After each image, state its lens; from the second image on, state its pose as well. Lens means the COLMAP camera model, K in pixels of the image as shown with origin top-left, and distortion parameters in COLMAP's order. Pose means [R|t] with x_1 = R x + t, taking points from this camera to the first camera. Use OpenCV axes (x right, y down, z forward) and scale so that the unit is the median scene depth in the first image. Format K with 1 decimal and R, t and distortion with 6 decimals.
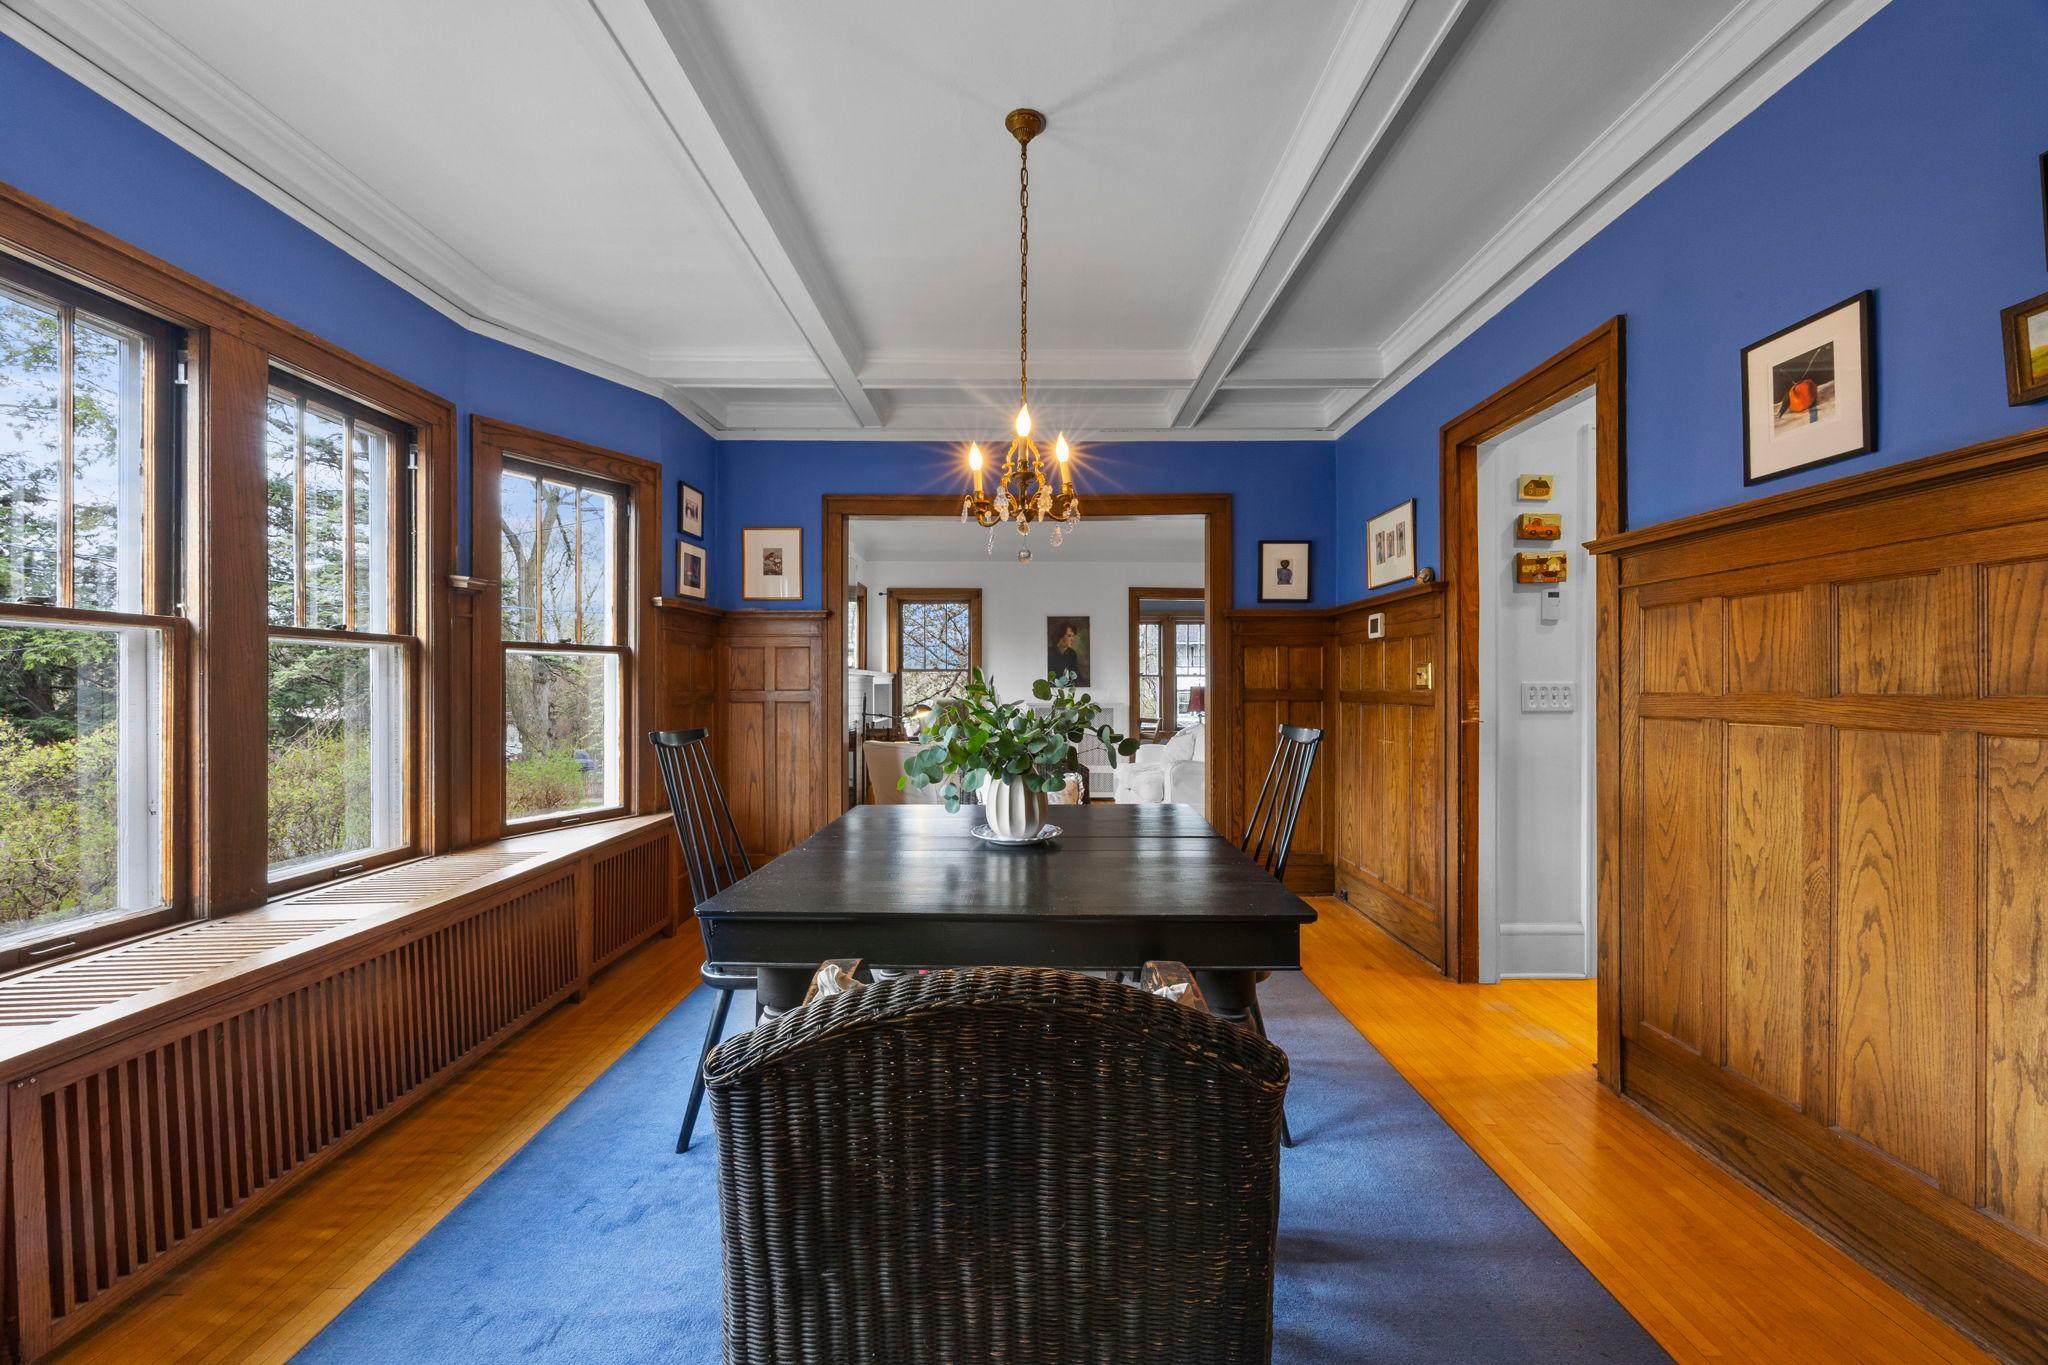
lens RADIAL K [[785.7, 0, 1025.4], [0, 785.7, 689.1], [0, 0, 1]] dist [-0.000516, -0.000051]
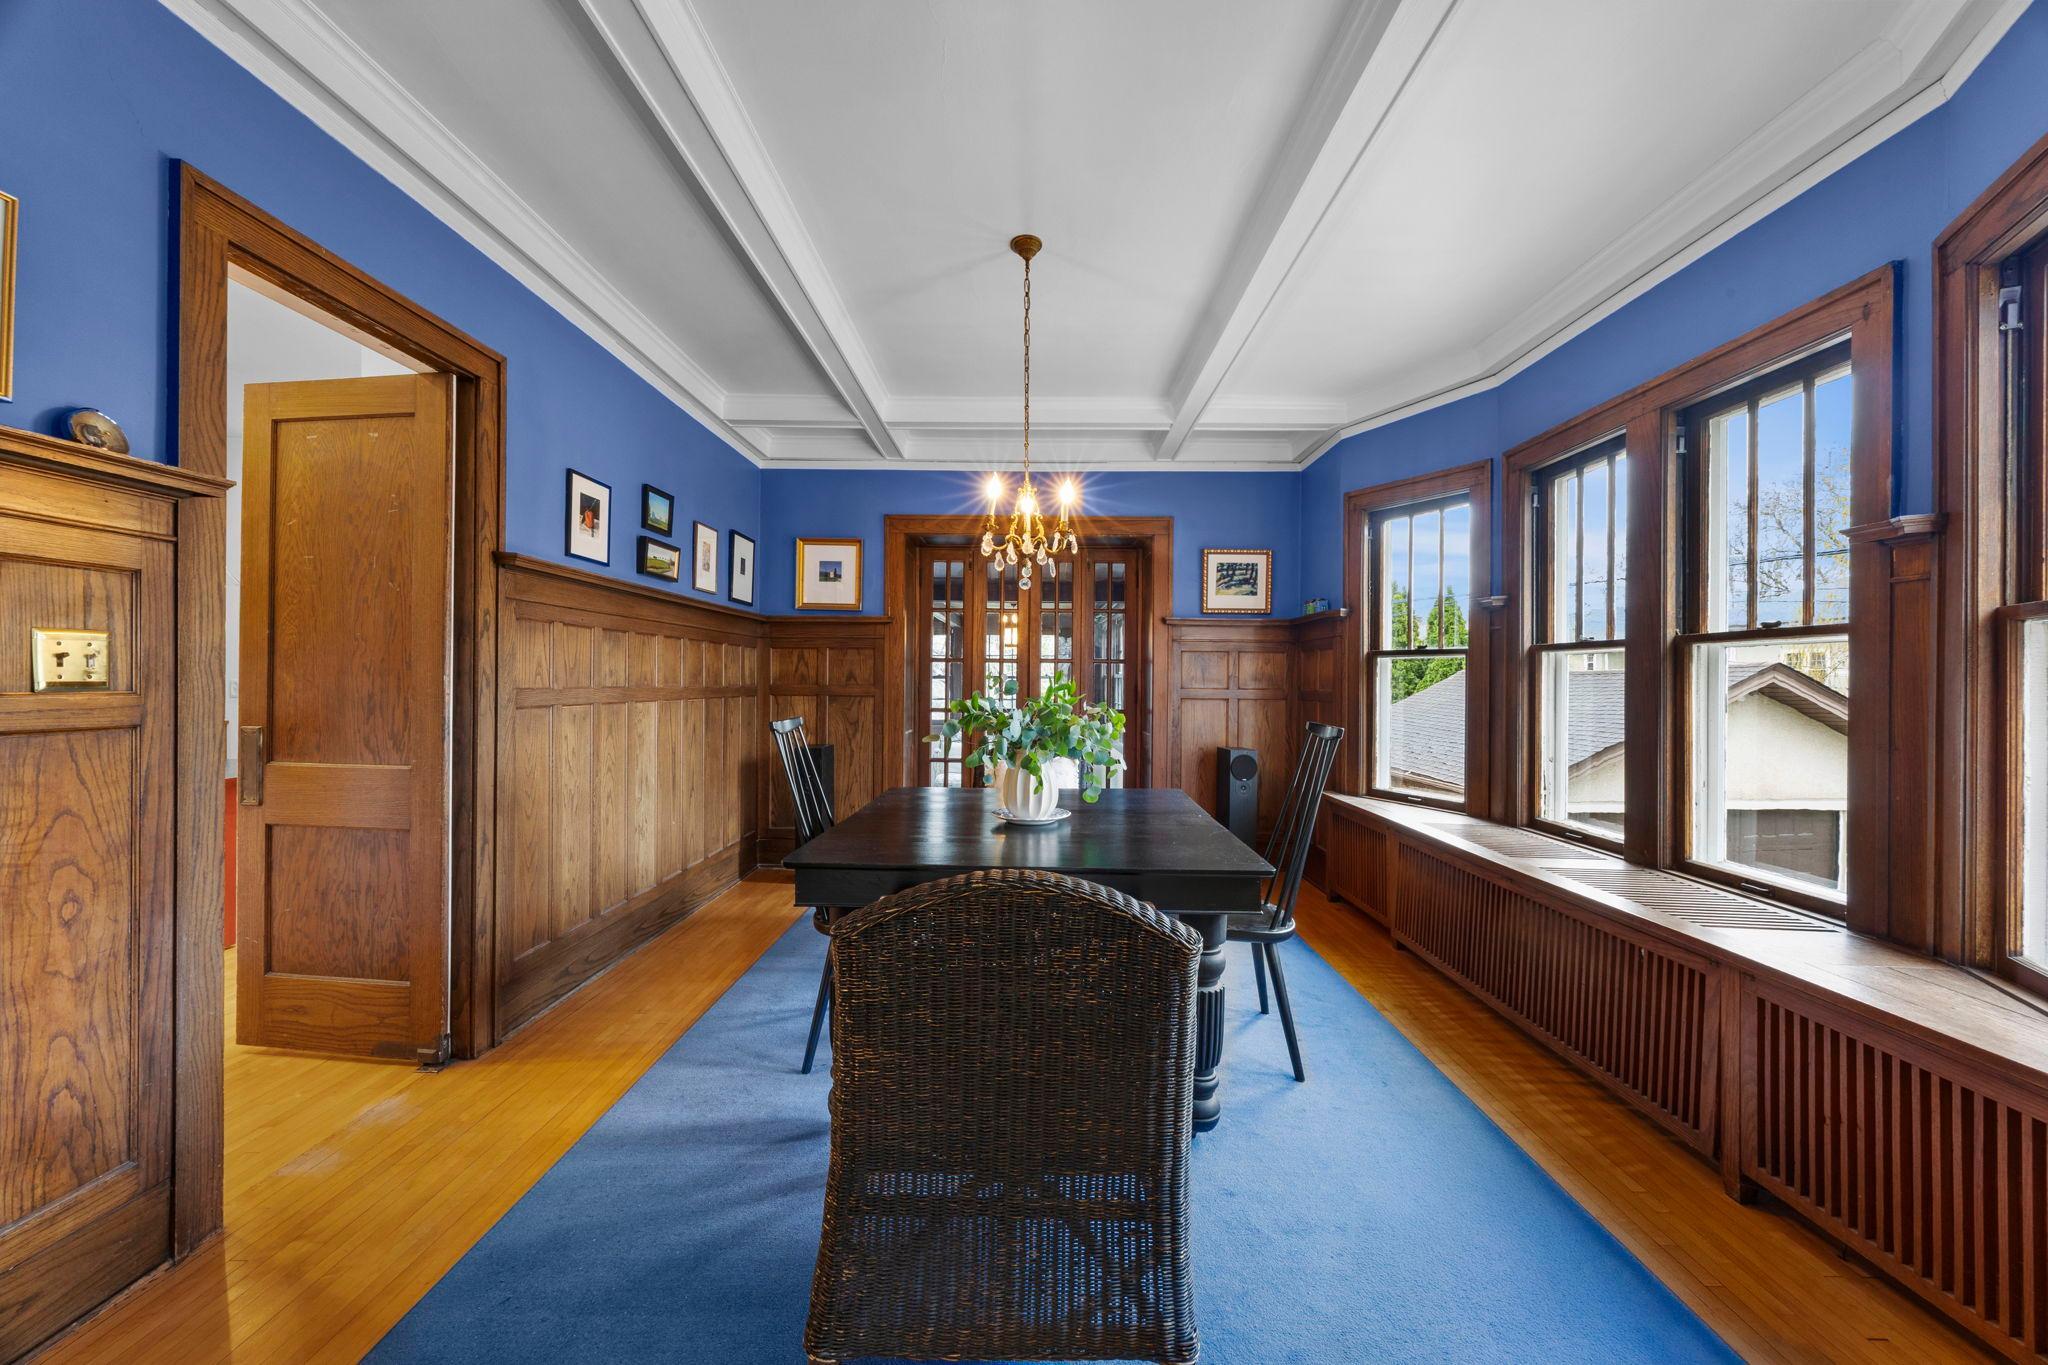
lens RADIAL K [[795.0, 0, 1019.6], [0, 795.0, 676.9], [0, 0, 1]] dist [-0.001114, 0.000029]
pose [[-0.999823, -0.004539, 0.018260, -0.017343], [-0.004585, 0.999986, -0.002449, -0.015017], [-0.018248, -0.002532, -0.999830, 2.565166]]
